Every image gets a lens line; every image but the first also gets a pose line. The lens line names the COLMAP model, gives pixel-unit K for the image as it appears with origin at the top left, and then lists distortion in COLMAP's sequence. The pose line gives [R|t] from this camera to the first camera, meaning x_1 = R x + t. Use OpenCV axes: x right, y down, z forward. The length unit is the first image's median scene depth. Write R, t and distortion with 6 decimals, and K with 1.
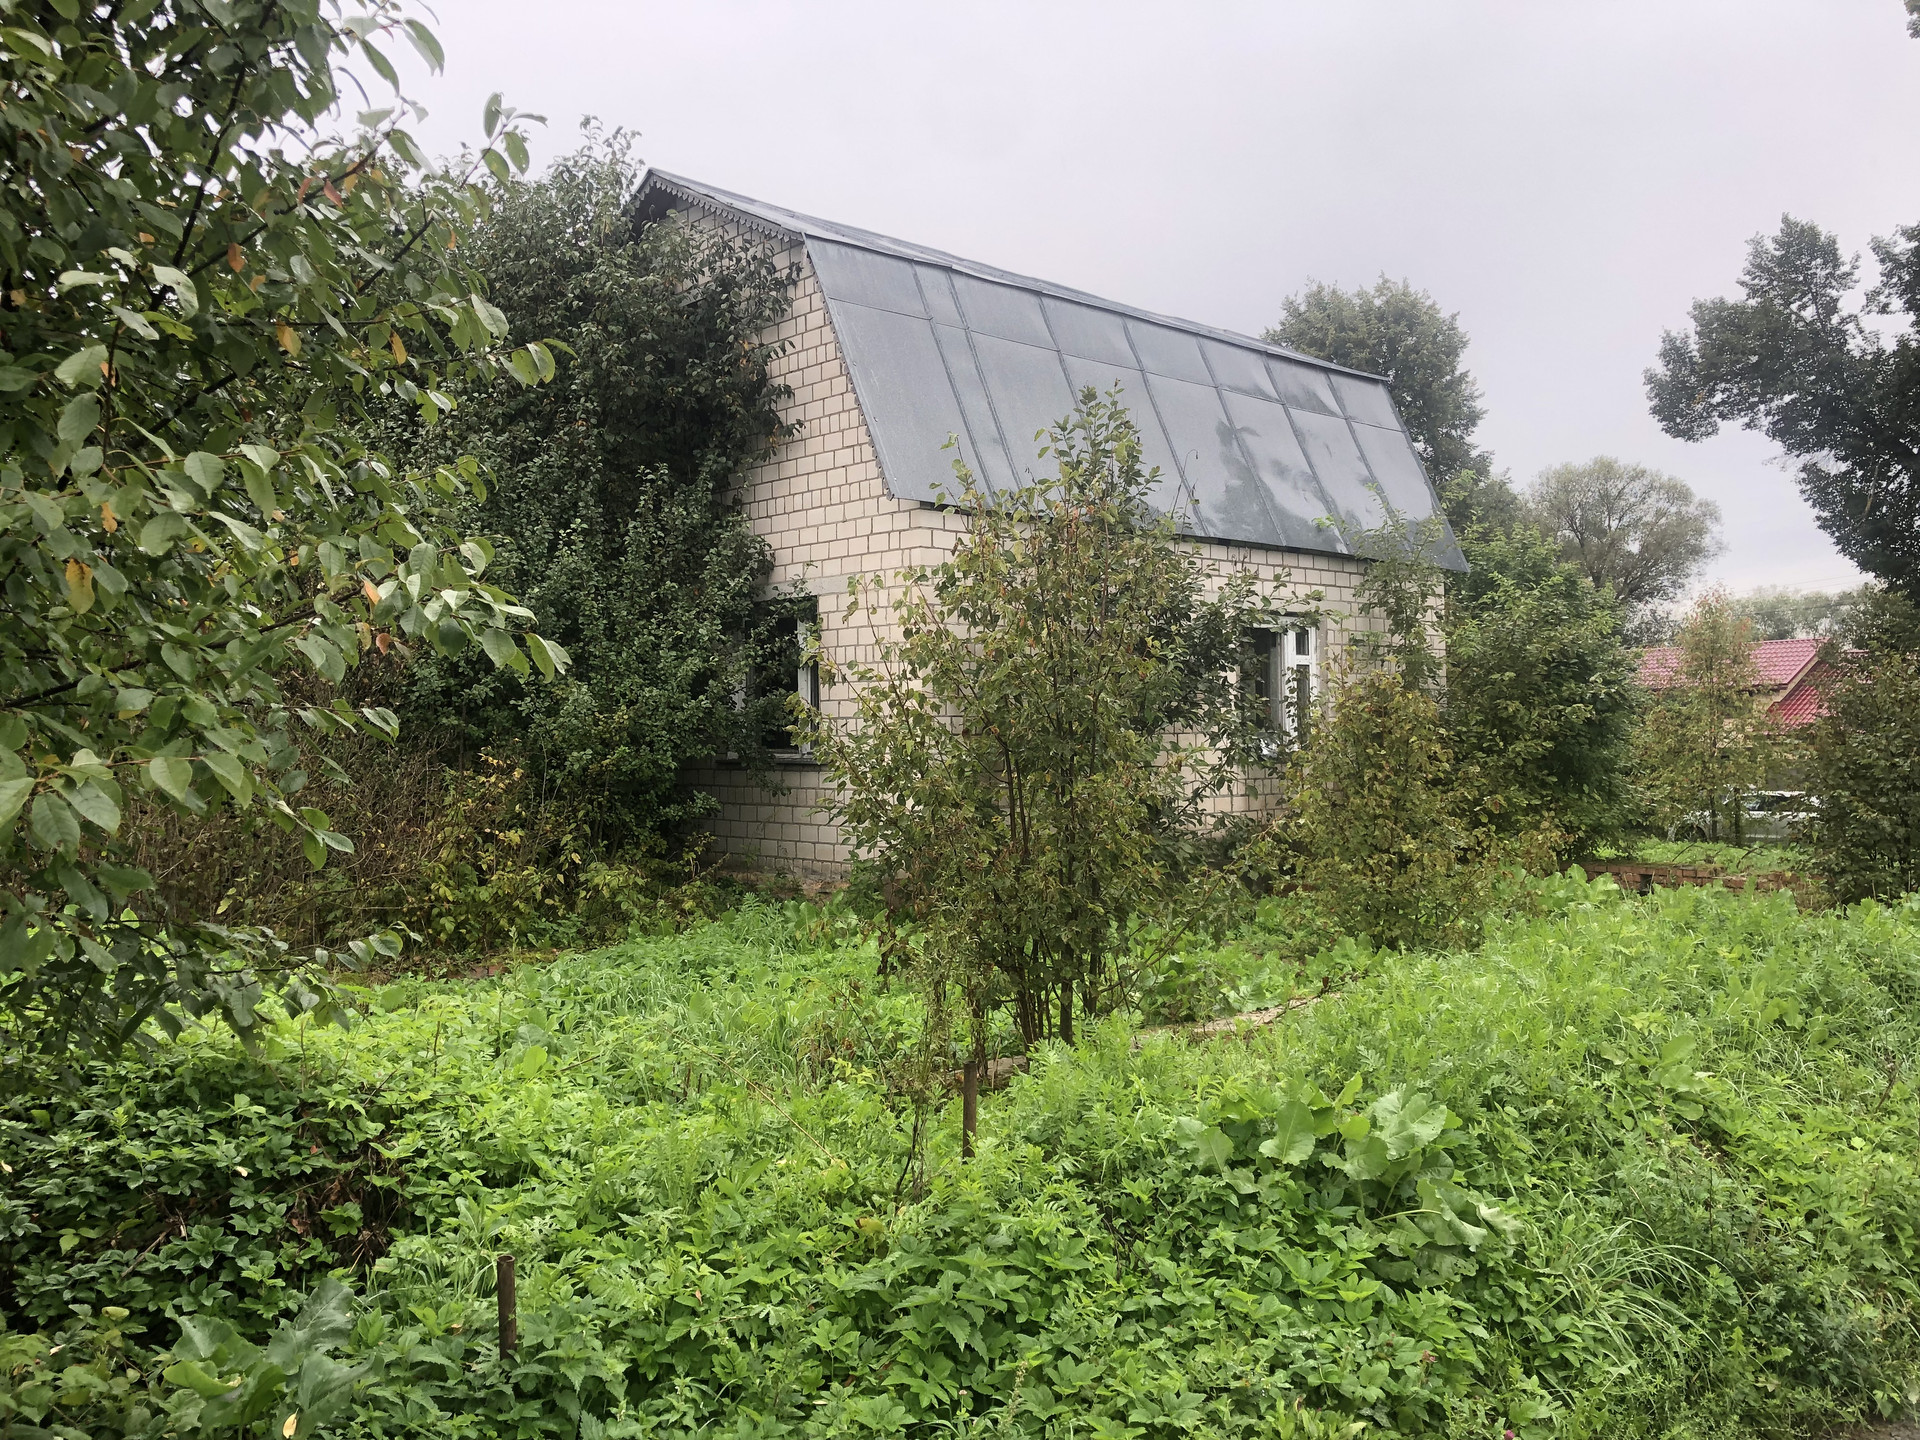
lens RADIAL K [[1572.8, 0, 962.9], [0, 1572.8, 704.7], [0, 0, 1]] dist [0.046244, -0.042742]
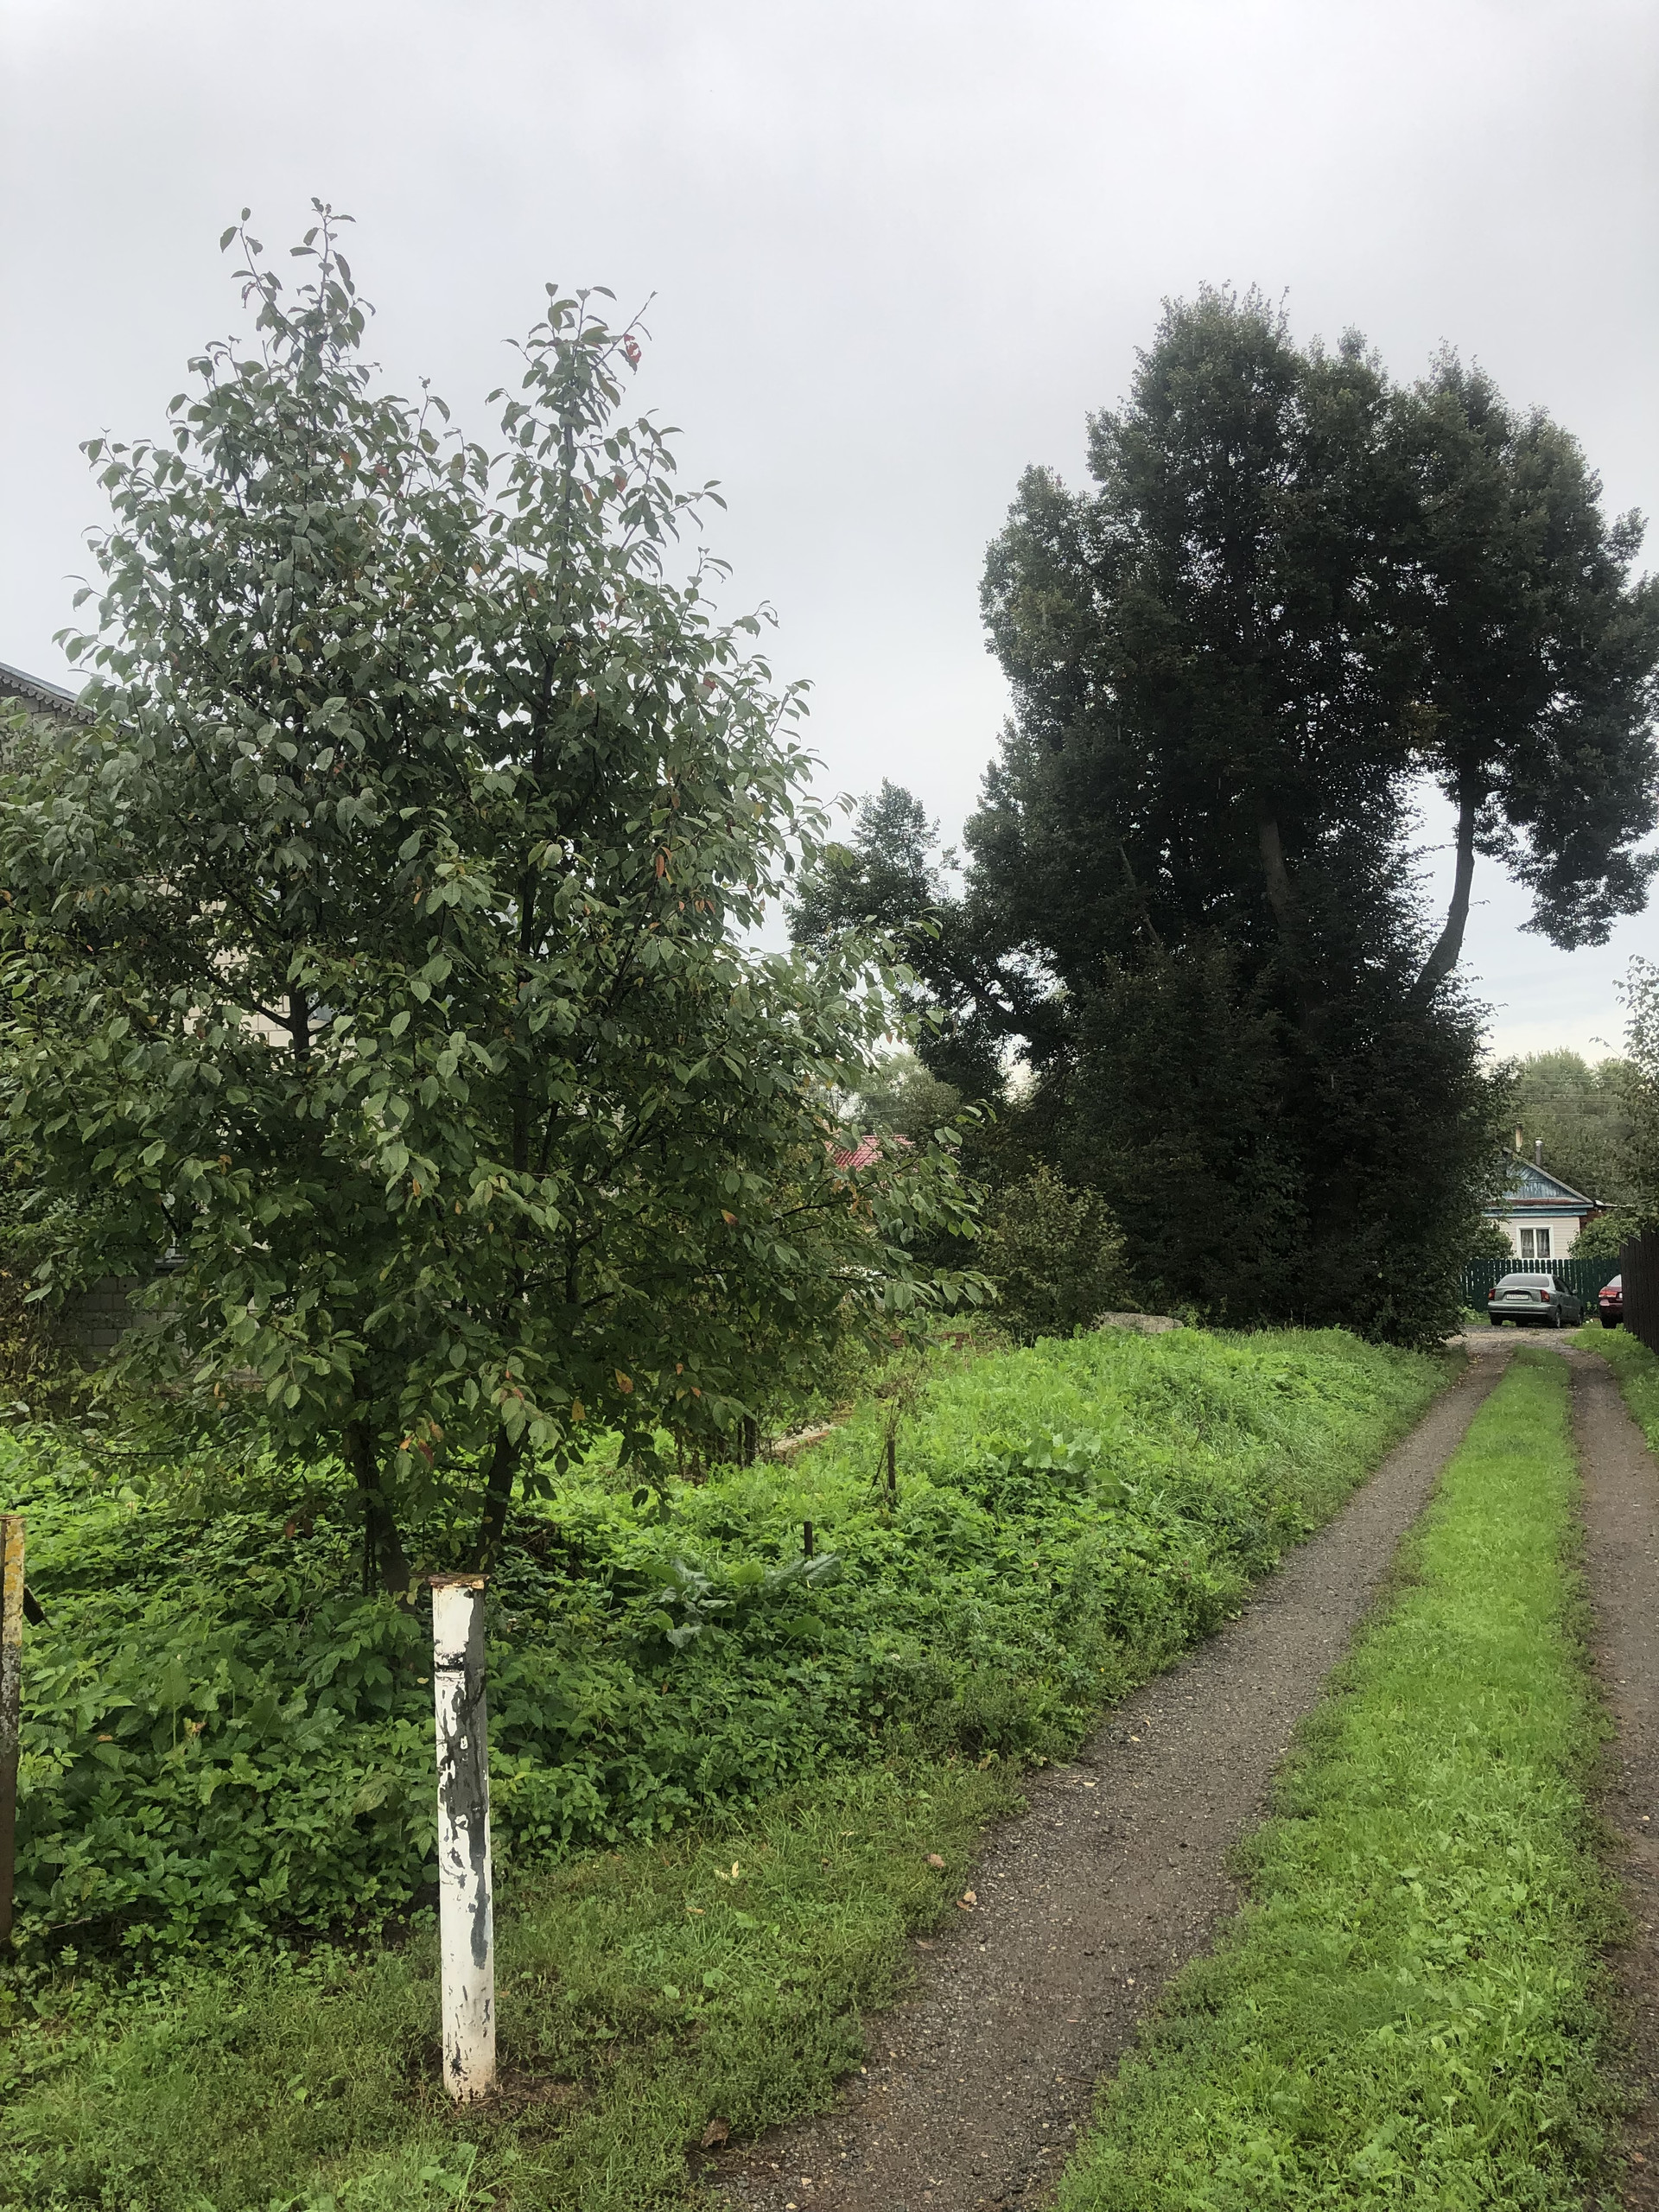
lens RADIAL K [[1812.0, 0, 820.2], [0, 1812.0, 1112.7], [0, 0, 1]] dist [0.046244, -0.042742]
pose [[0.868369, 0.015884, 0.495664, -0.188316], [0.003878, 0.999239, -0.038815, -0.009528], [-0.495904, 0.035628, 0.867646, -0.132787]]
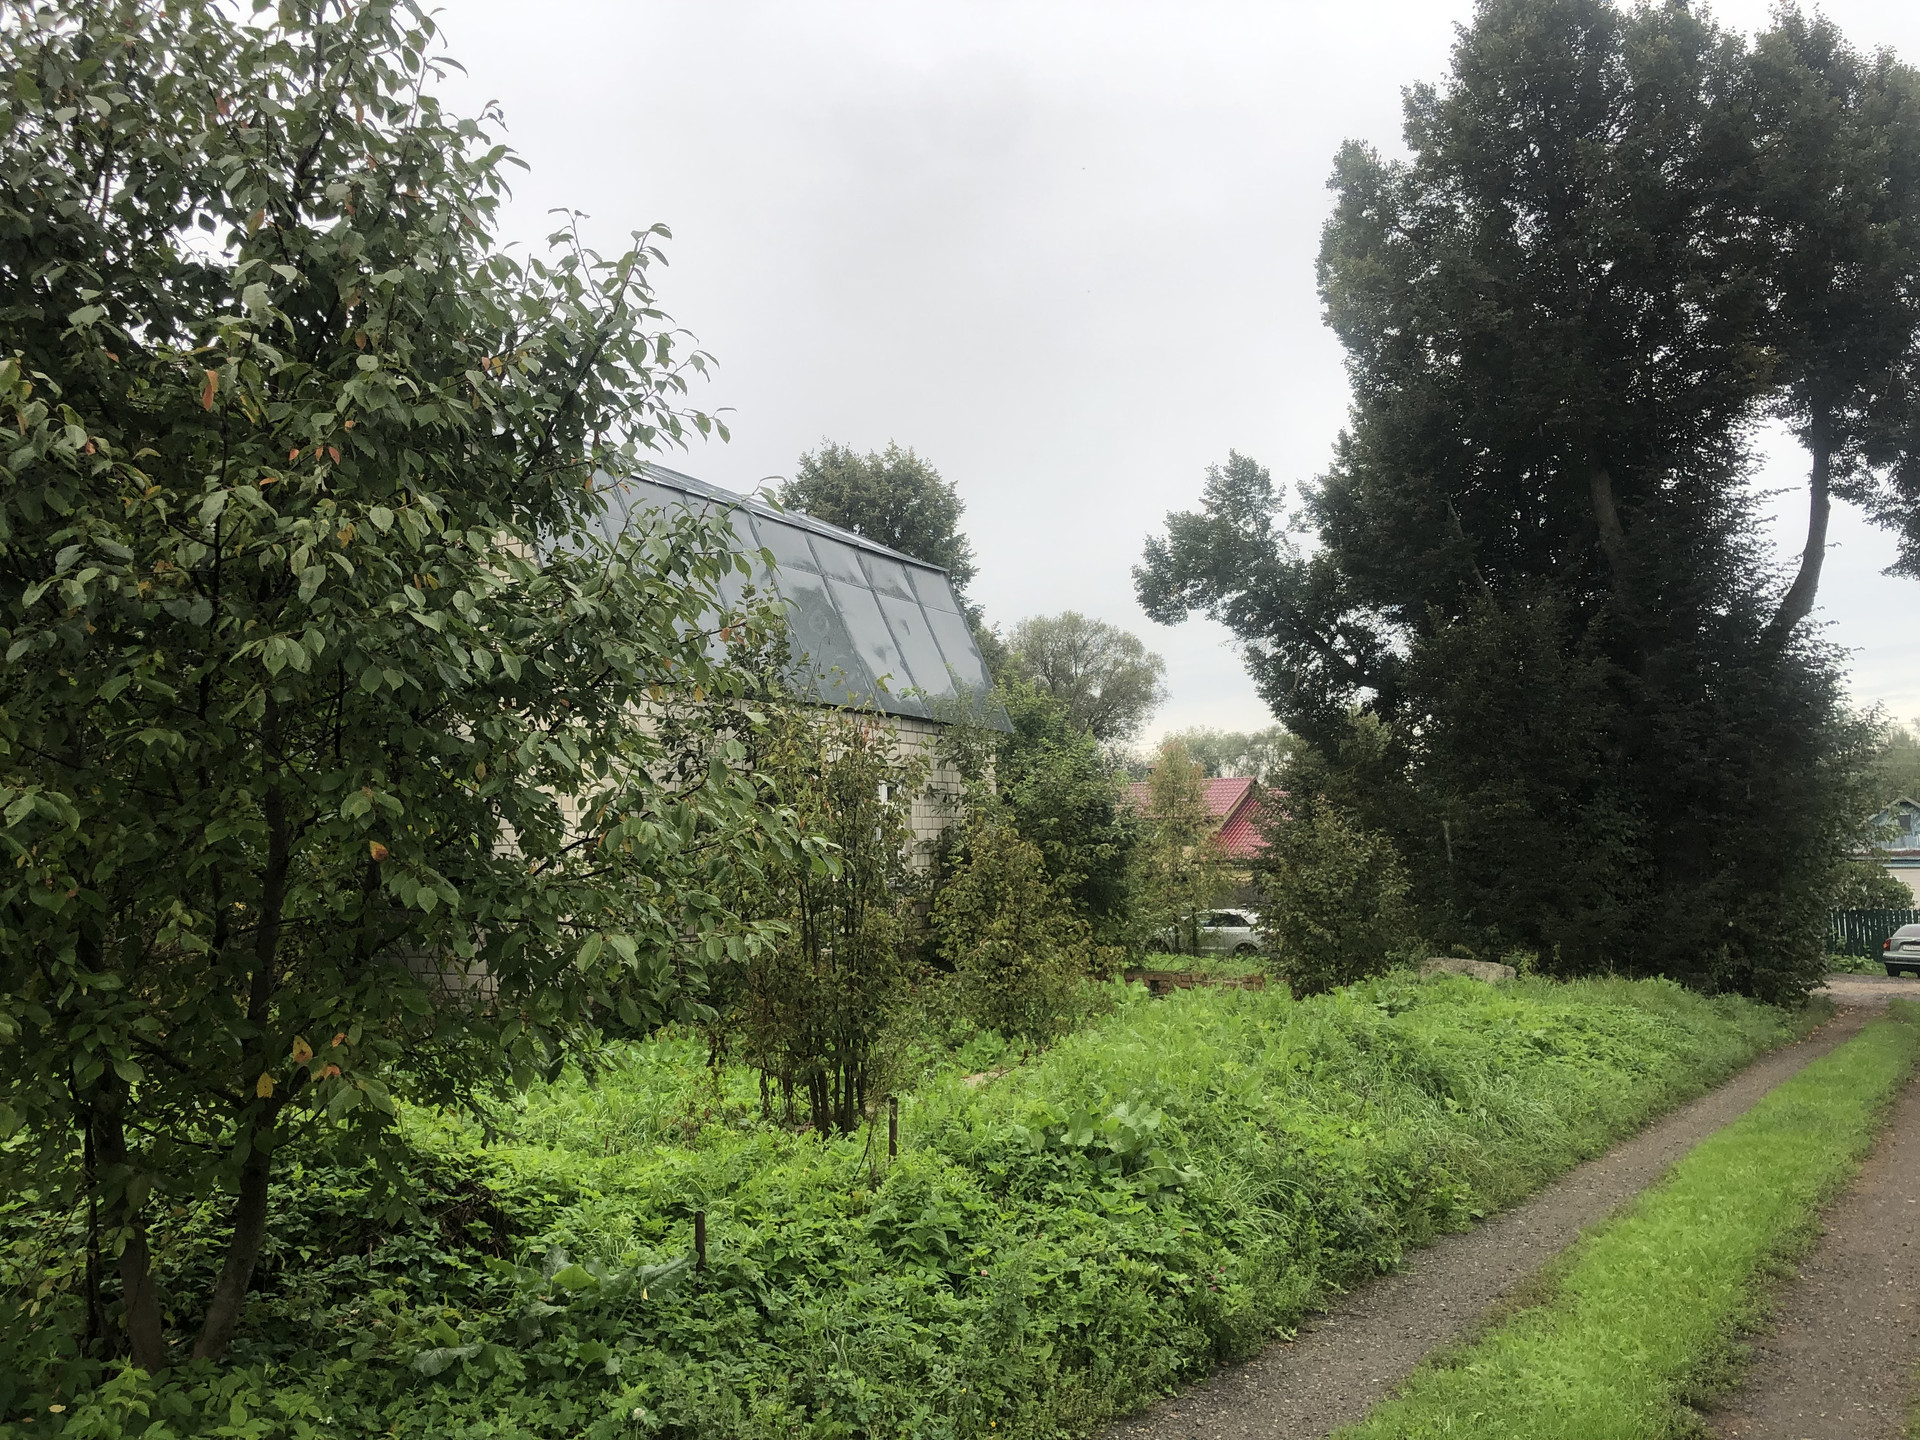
lens RADIAL K [[1572.8, 0, 961.4], [0, 1572.8, 713.1], [0, 0, 1]] dist [0.046244, -0.042742]
pose [[0.948371, 0.024469, 0.316218, -0.077167], [-0.001249, 0.997300, -0.073428, -0.008208], [-0.317160, 0.069242, 0.945841, -0.099246]]
